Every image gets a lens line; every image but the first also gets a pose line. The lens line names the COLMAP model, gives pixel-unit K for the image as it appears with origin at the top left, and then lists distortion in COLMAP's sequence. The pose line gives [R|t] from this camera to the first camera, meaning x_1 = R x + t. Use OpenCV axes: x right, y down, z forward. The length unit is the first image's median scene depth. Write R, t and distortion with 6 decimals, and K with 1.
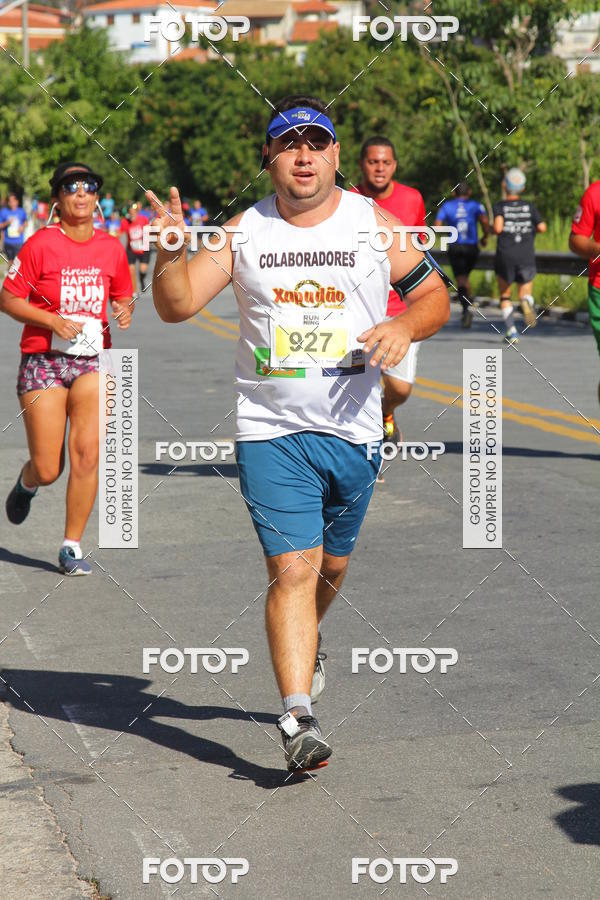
lens RADIAL K [[3769.2, 0, 324.0], [0, 3769.2, 407.1], [0, 0, 1]] dist [0.661429, 2.113874]
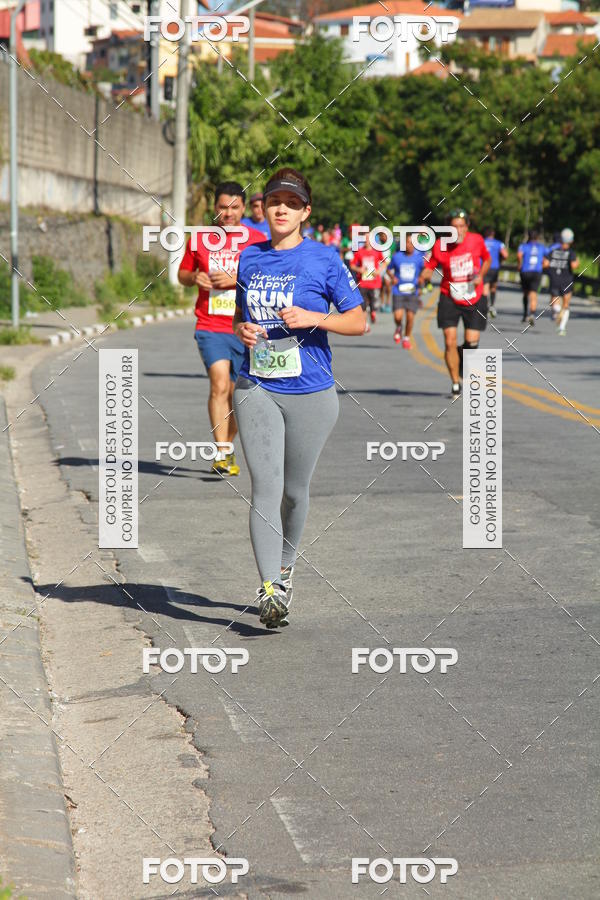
lens RADIAL K [[3596.8, 0, 335.3], [0, 3596.8, 401.7], [0, 0, 1]] dist [0.636082, 0.063740]
pose [[0.998243, 0.027710, -0.052377, -0.010564], [-0.028374, 0.999526, -0.011961, -0.002363], [0.052021, 0.013426, 0.998556, 0.136613]]
